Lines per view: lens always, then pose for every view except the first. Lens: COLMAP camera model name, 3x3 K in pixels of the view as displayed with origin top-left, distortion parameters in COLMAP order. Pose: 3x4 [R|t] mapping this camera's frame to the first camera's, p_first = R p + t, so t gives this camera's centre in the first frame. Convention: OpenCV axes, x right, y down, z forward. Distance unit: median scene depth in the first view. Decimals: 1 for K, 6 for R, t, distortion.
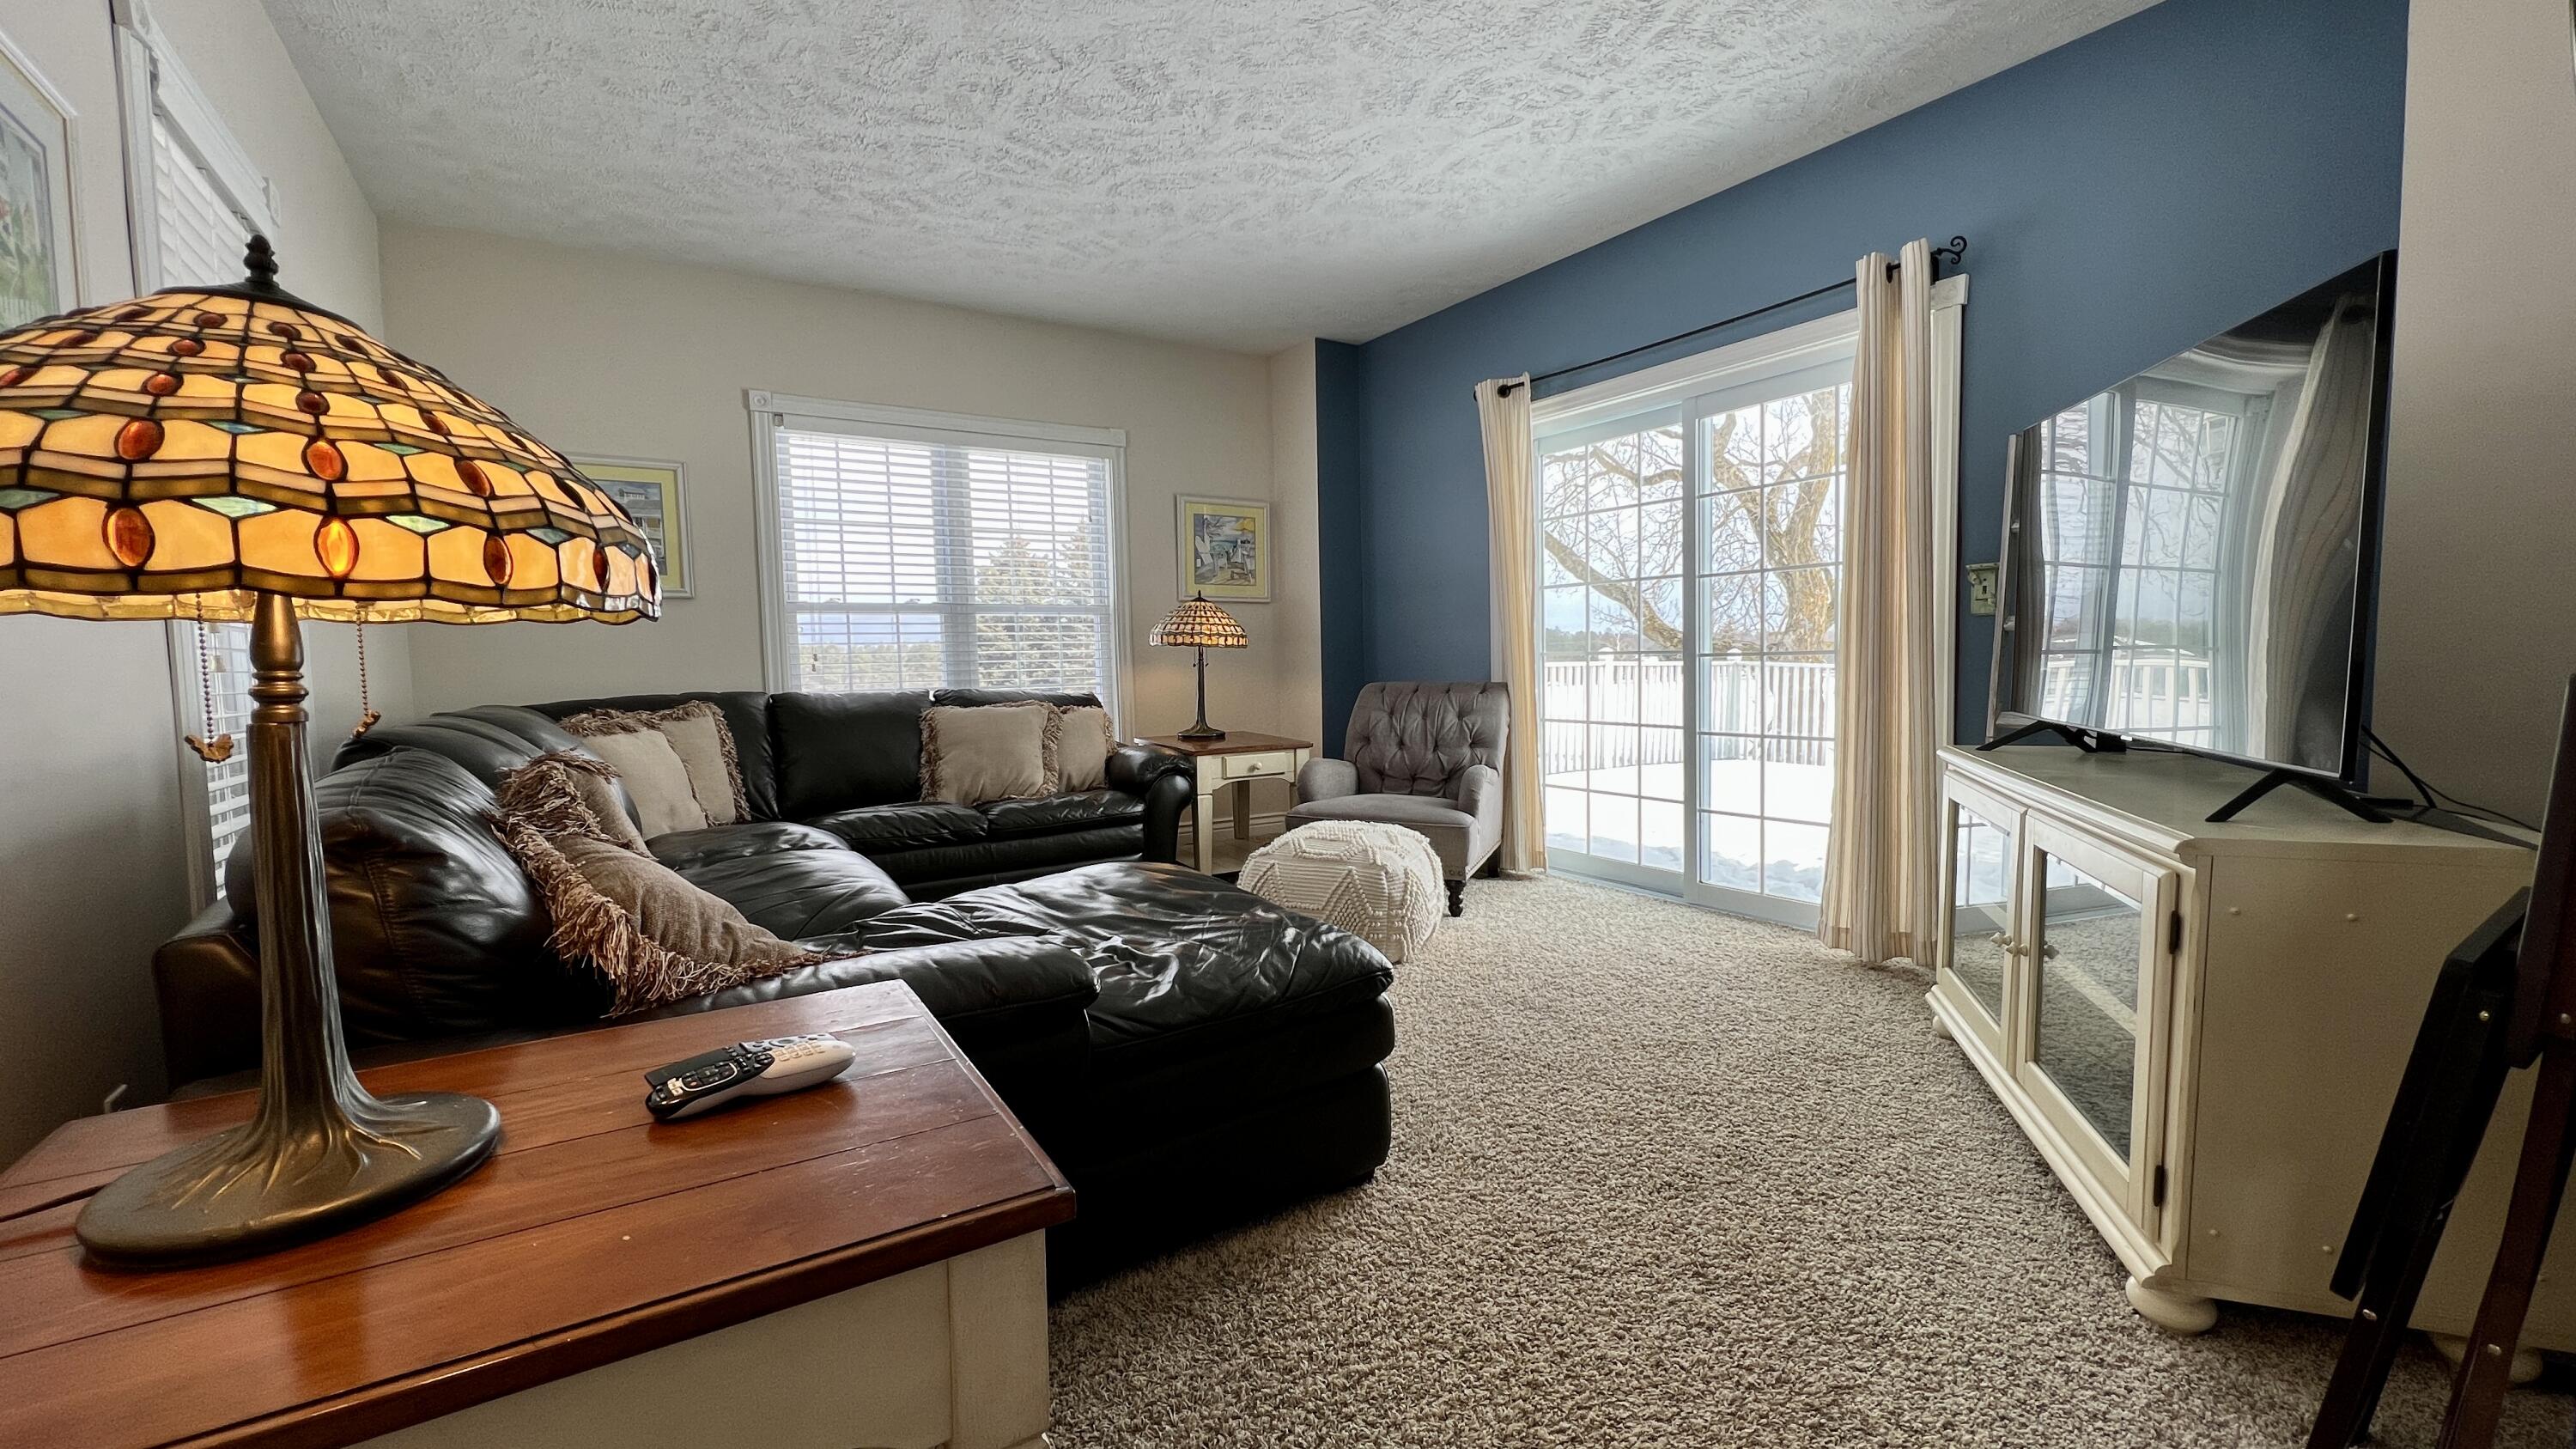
lens RADIAL K [[1030.3, 0, 1292.4], [0, 1030.3, 725.9], [0, 0, 1]] dist [0.000630, 0.000210]
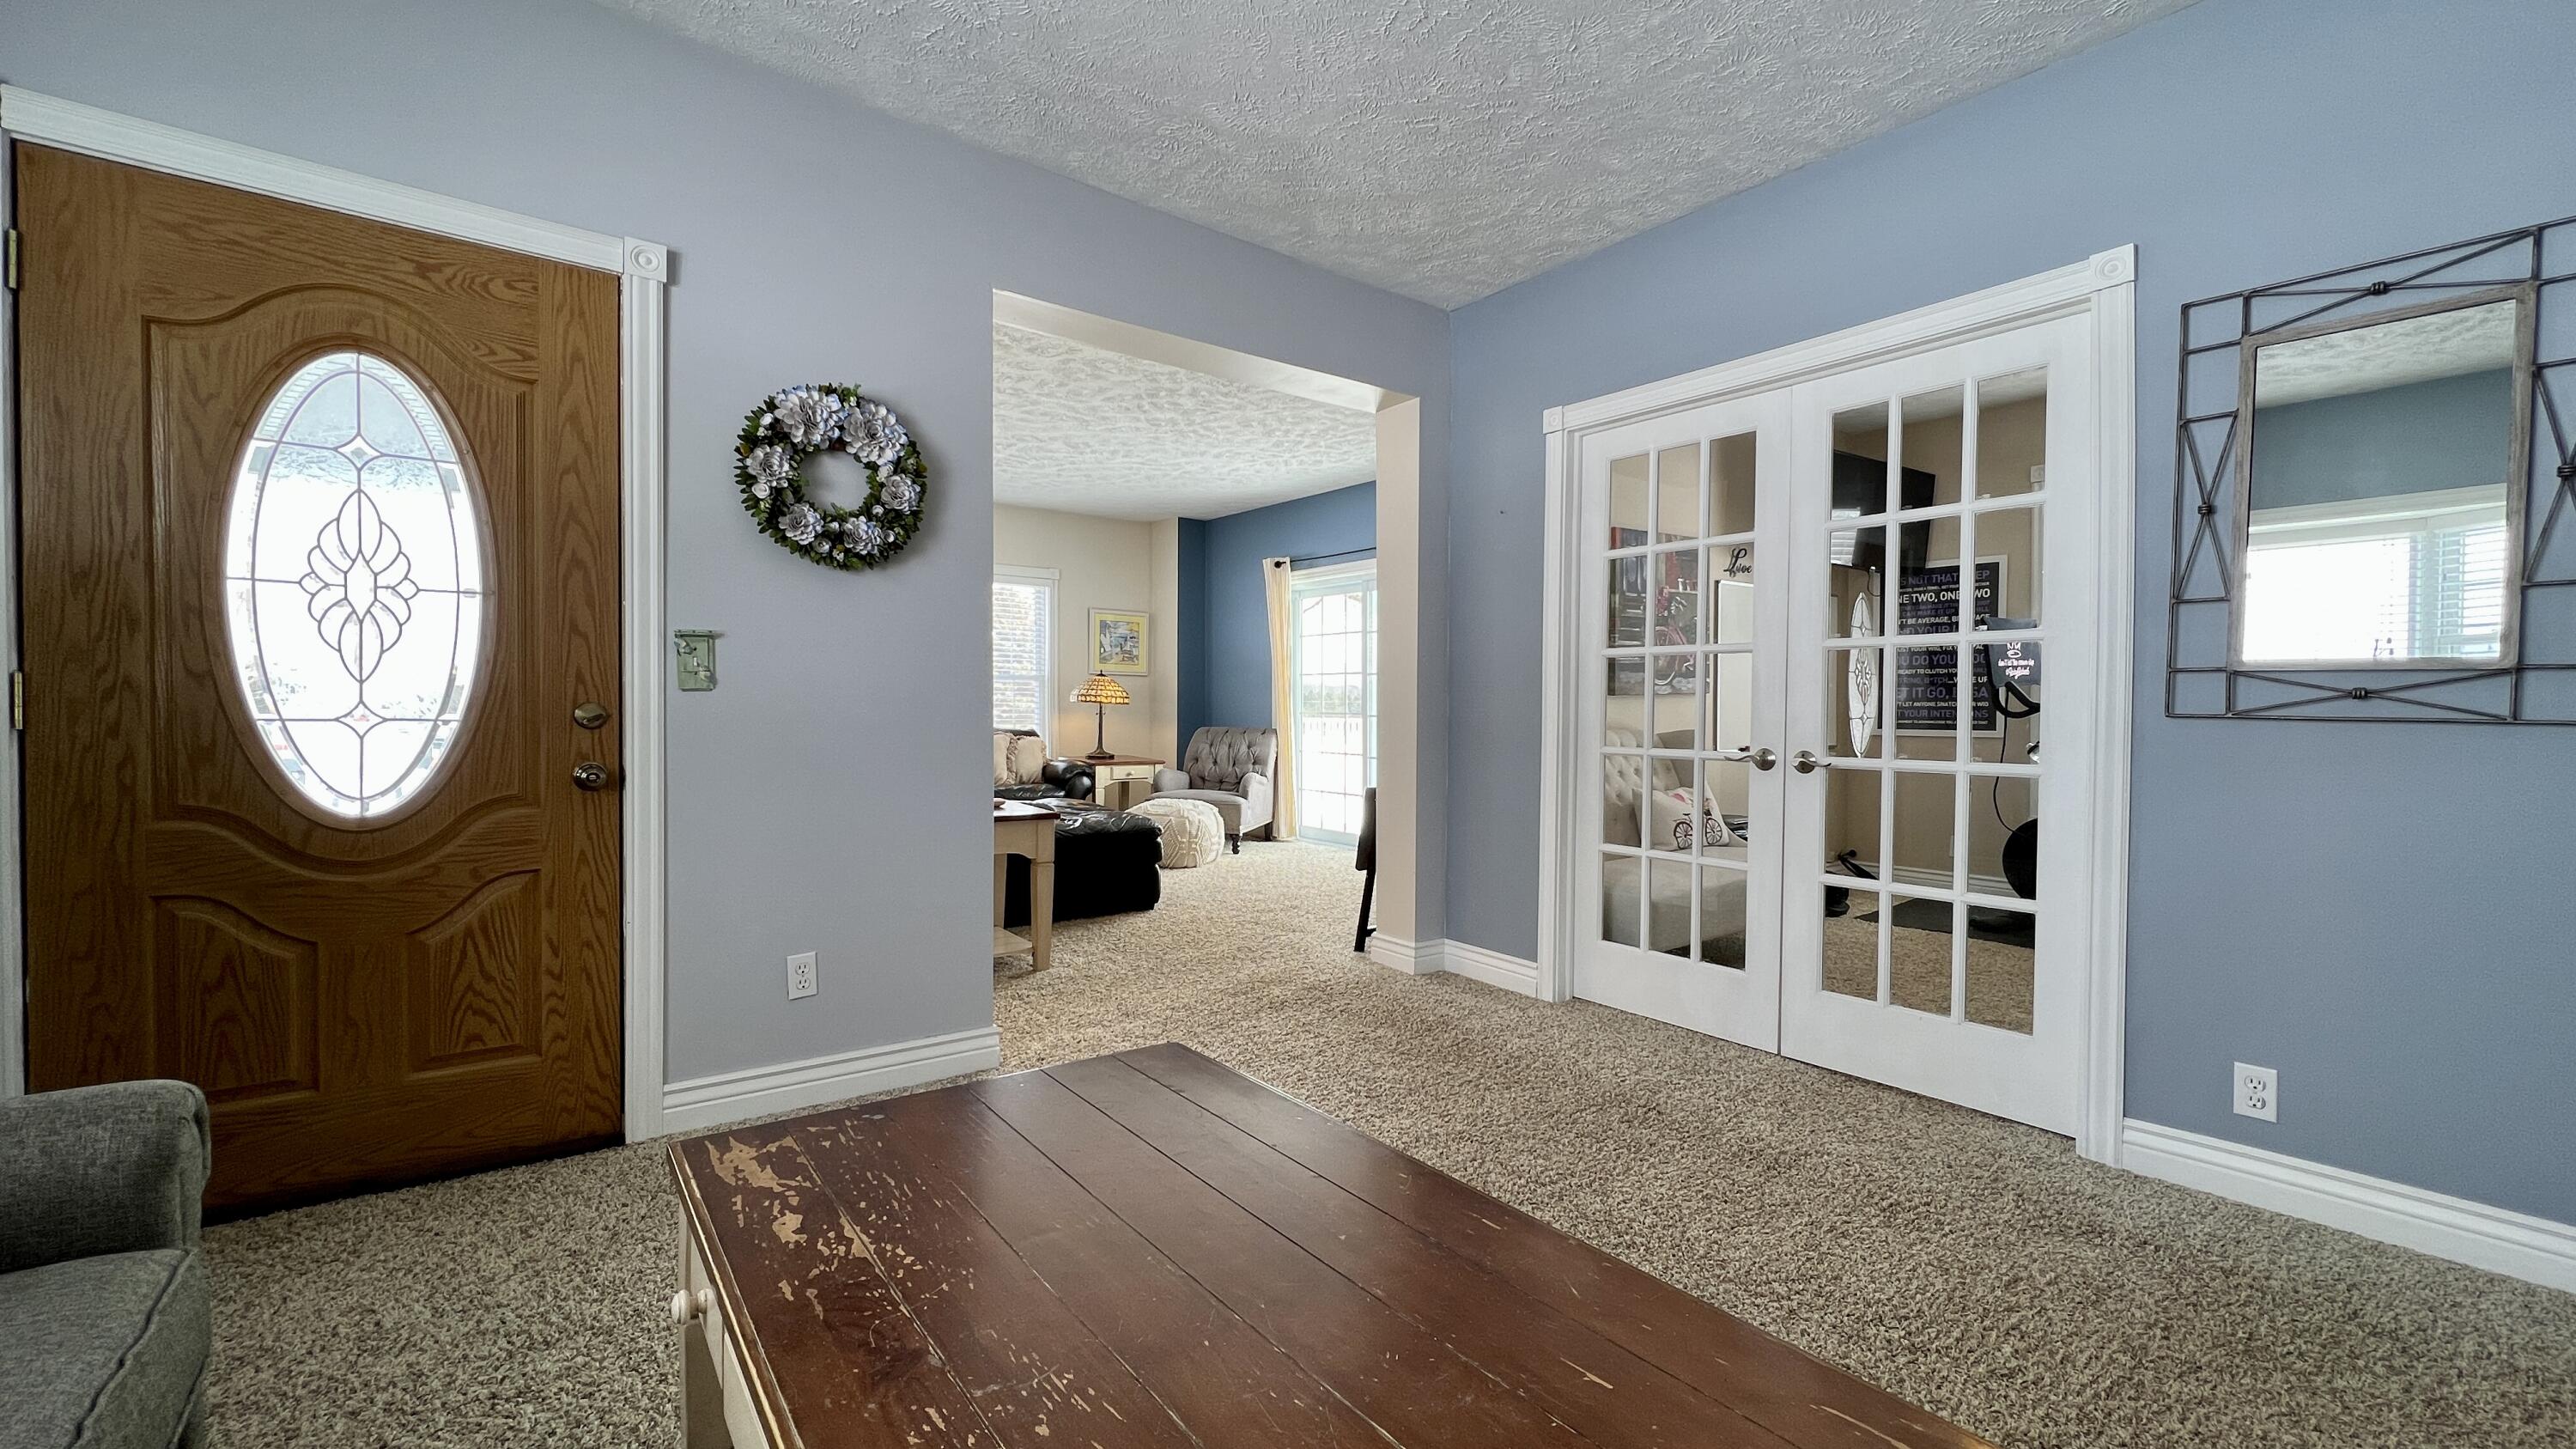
lens RADIAL K [[1030.3, 0, 1291.2], [0, 1030.3, 723.1], [0, 0, 1]] dist [0.000630, 0.000210]
pose [[0.996471, 0.026250, 0.079730, 0.094005], [-0.022050, 0.998345, -0.053116, 0.041601], [-0.080992, 0.051170, 0.995400, -0.752297]]
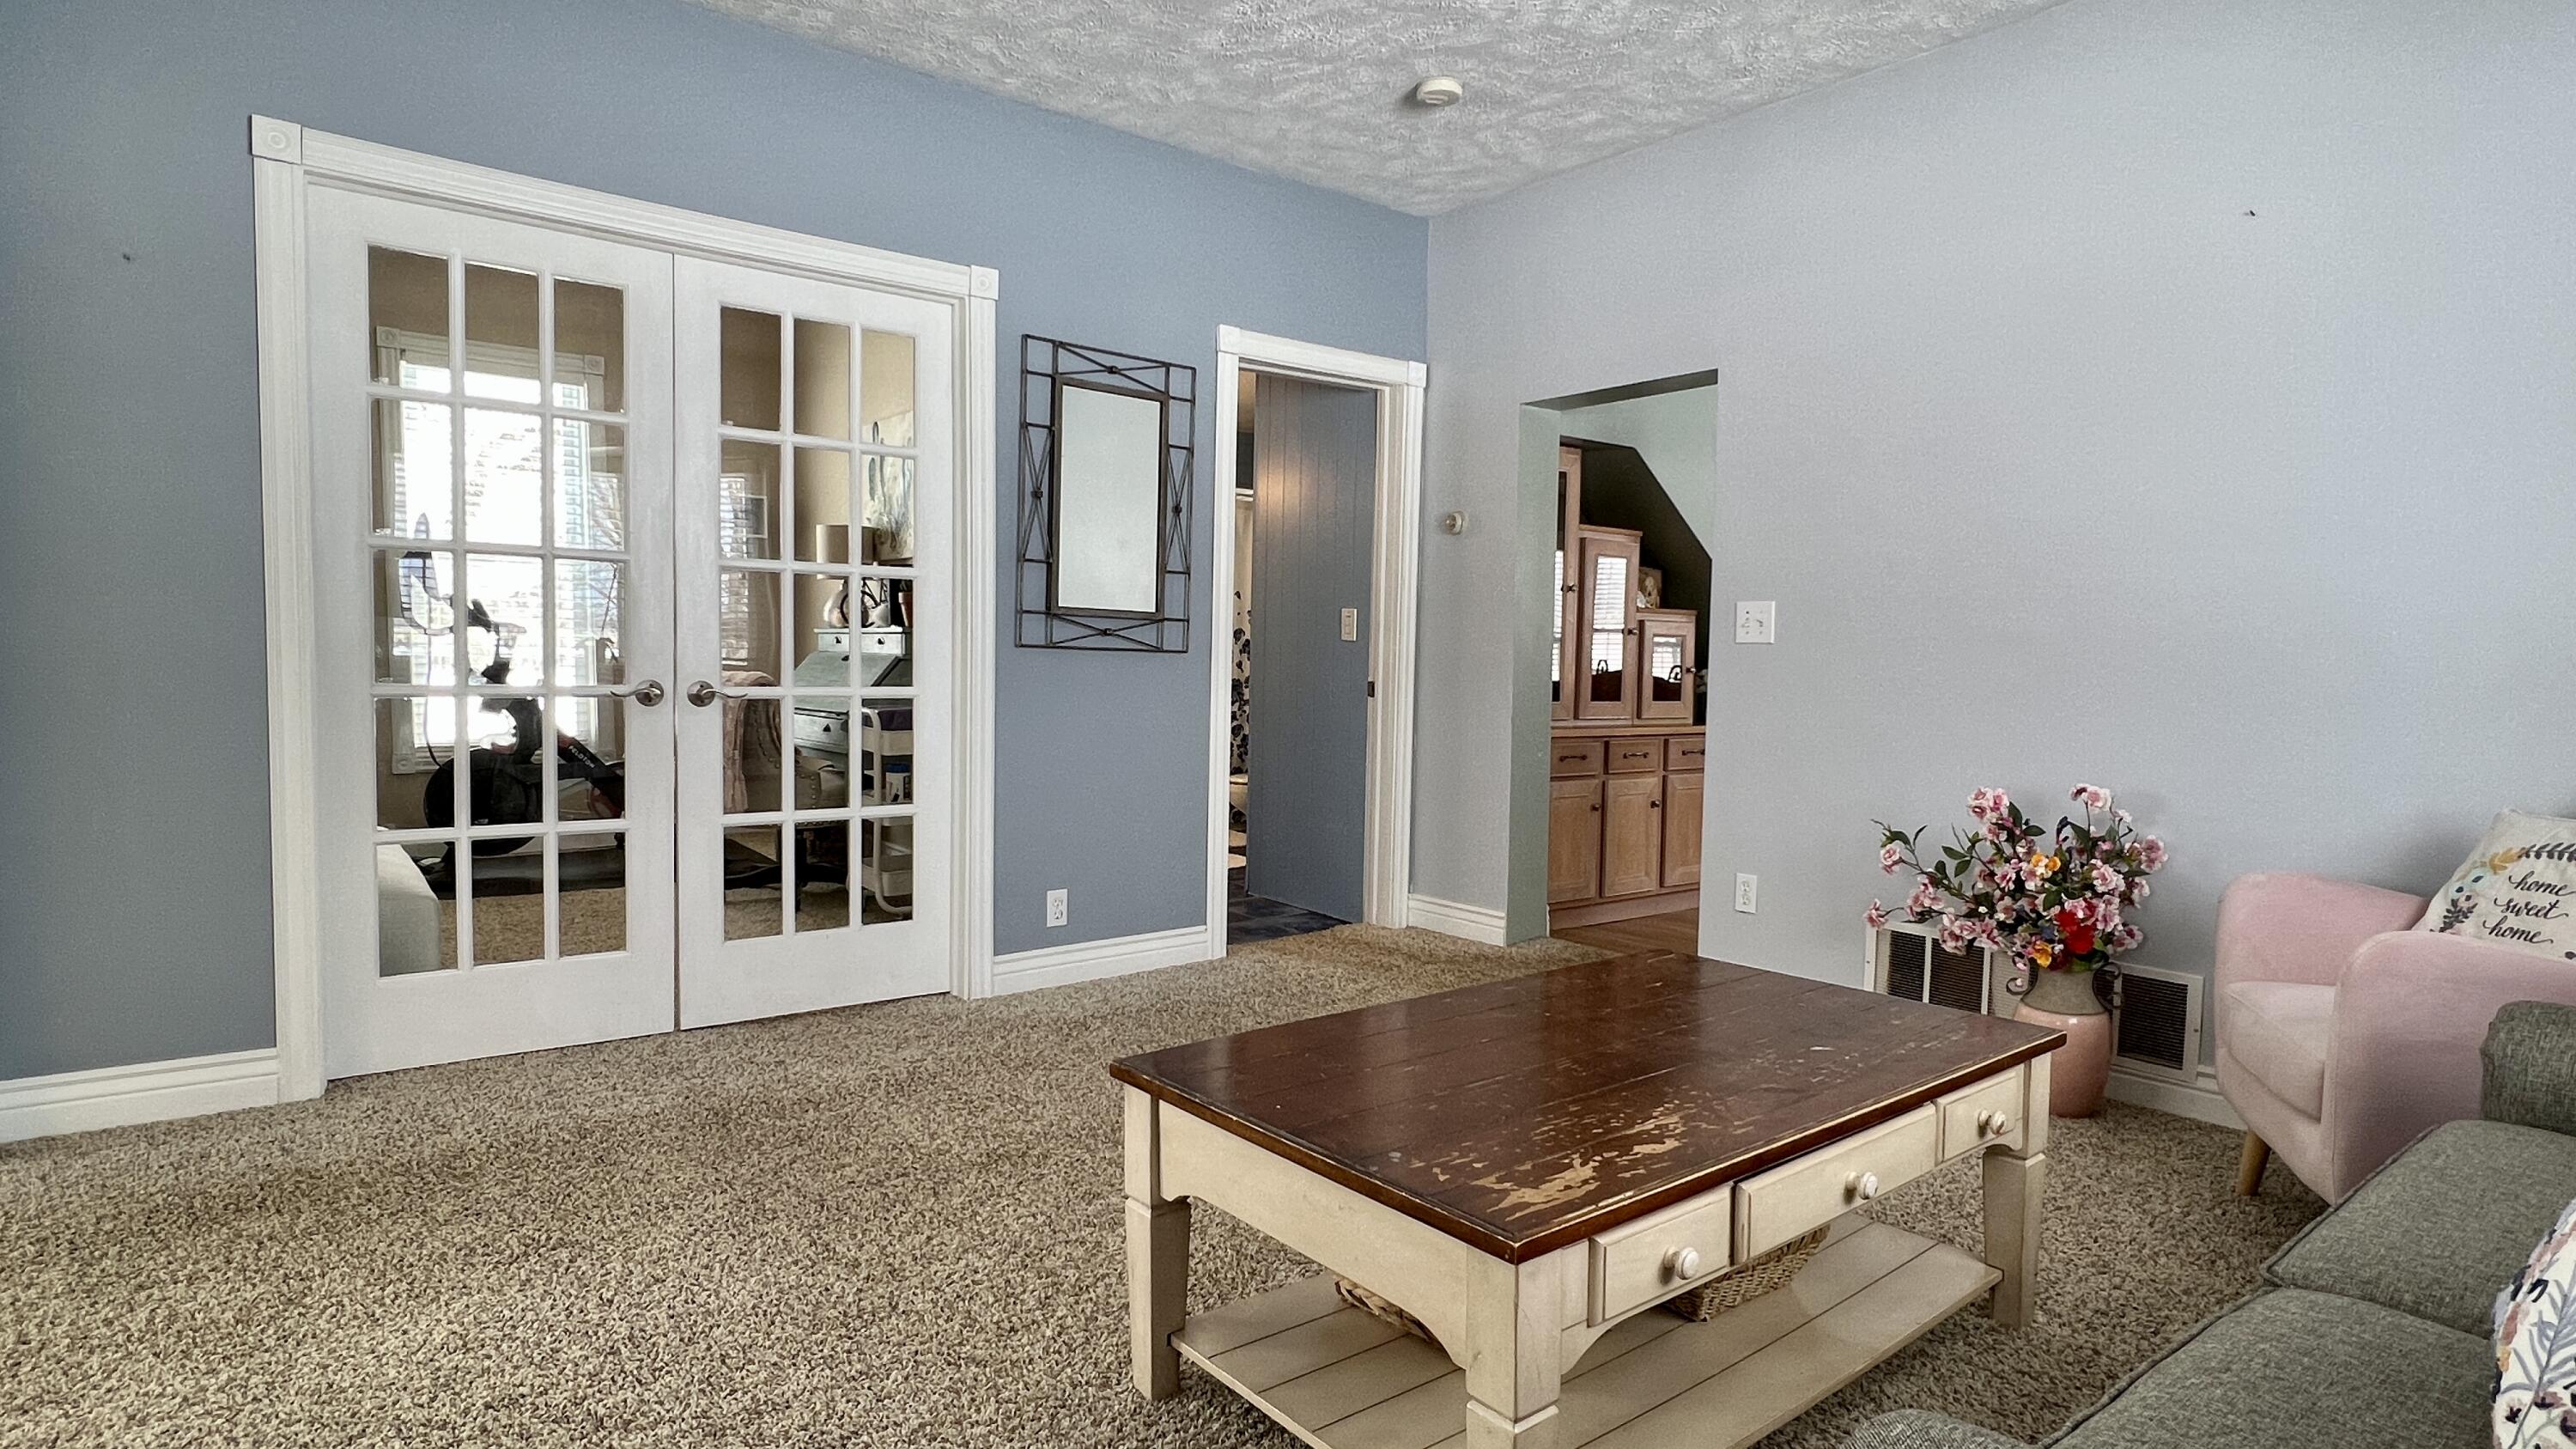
lens RADIAL K [[1356.2, 0, 1297.5], [0, 1356.2, 727.5], [0, 0, 1]] dist [-0.004743, 0.000013]
pose [[-0.105150, -0.039203, 0.993683, -0.343263], [0.044706, 0.998026, 0.044105, 0.023719], [-0.993451, 0.049061, -0.103190, -0.361778]]
